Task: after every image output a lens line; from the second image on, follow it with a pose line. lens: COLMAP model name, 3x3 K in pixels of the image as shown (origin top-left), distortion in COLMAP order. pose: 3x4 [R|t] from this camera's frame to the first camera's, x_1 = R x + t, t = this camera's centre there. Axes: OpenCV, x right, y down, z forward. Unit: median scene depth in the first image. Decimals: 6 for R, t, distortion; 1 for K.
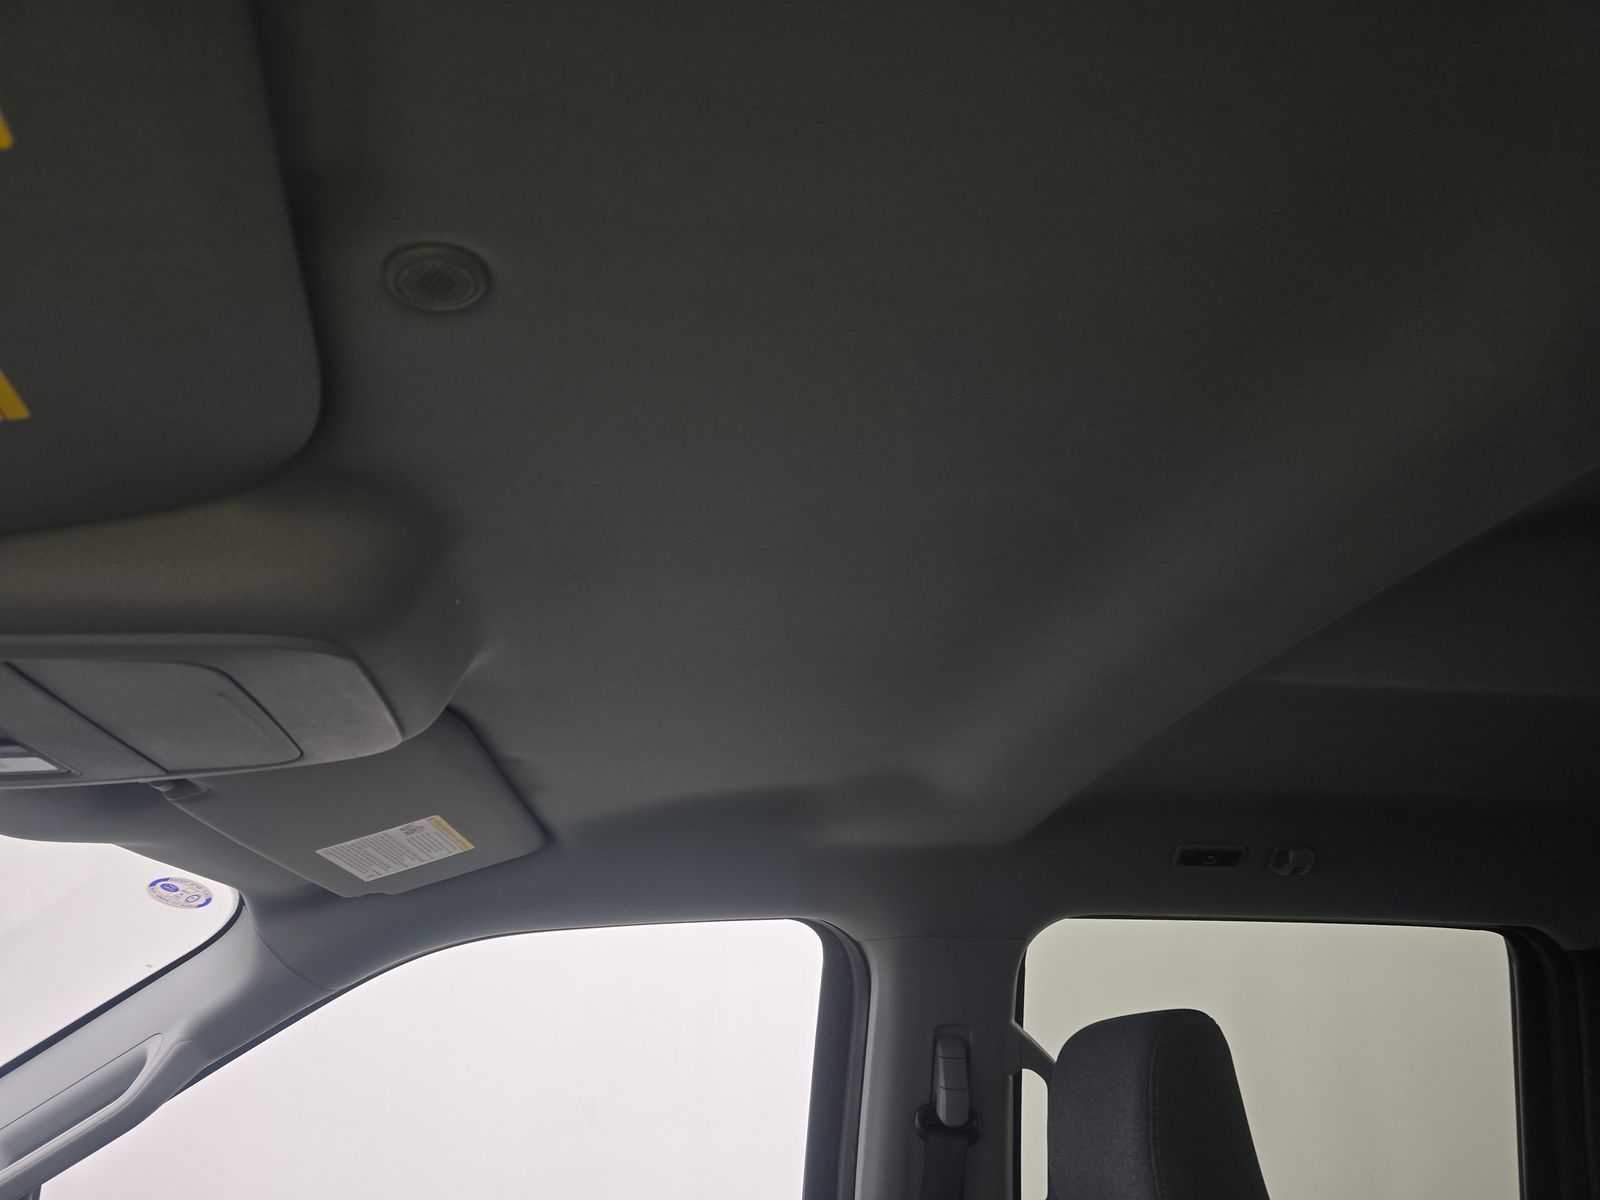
lens RADIAL K [[1124.1, 0, 800.0], [0, 1124.1, 600.0], [0, 0, 1]] dist [0.056887, -0.052624]
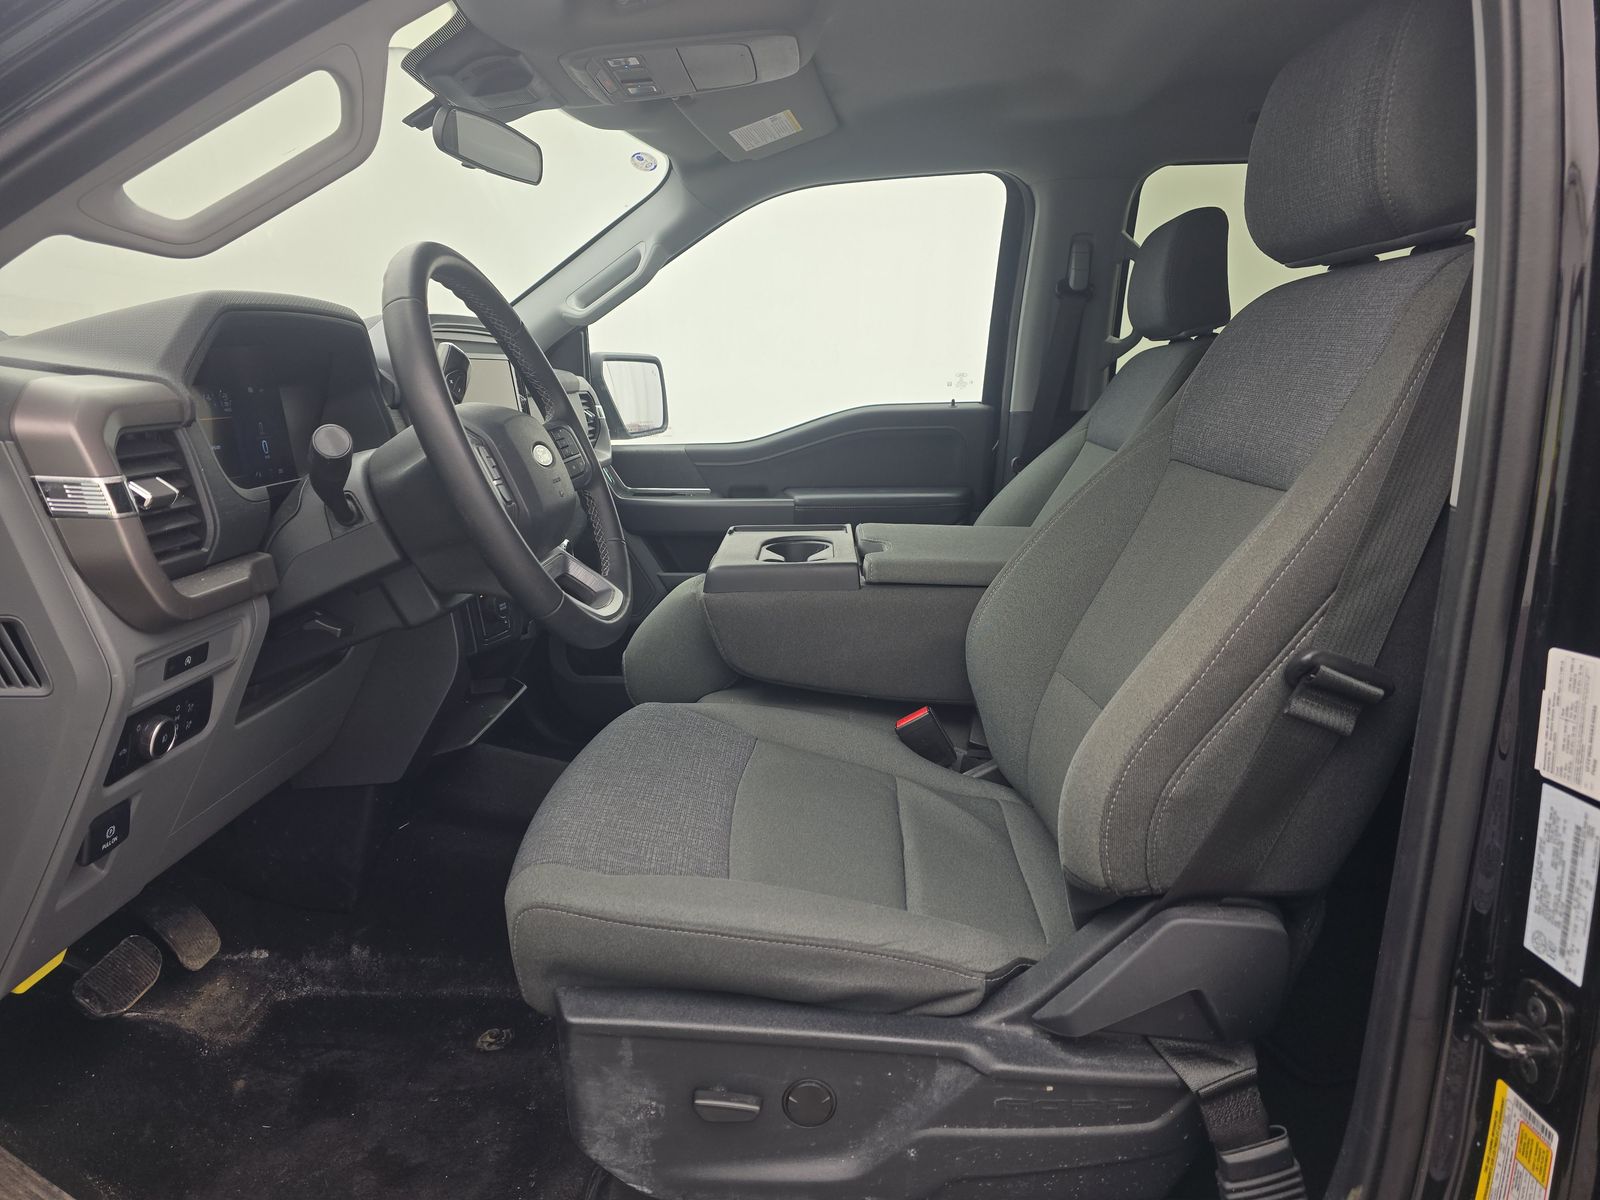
lens RADIAL K [[1124.1, 0, 800.0], [0, 1124.1, 600.0], [0, 0, 1]] dist [0.056887, -0.052624]
pose [[0.984475, 0.031581, -0.172662, 0.033042], [0.071195, 0.827288, 0.557249, -0.146419], [0.160439, -0.560890, 0.812196, -0.780251]]
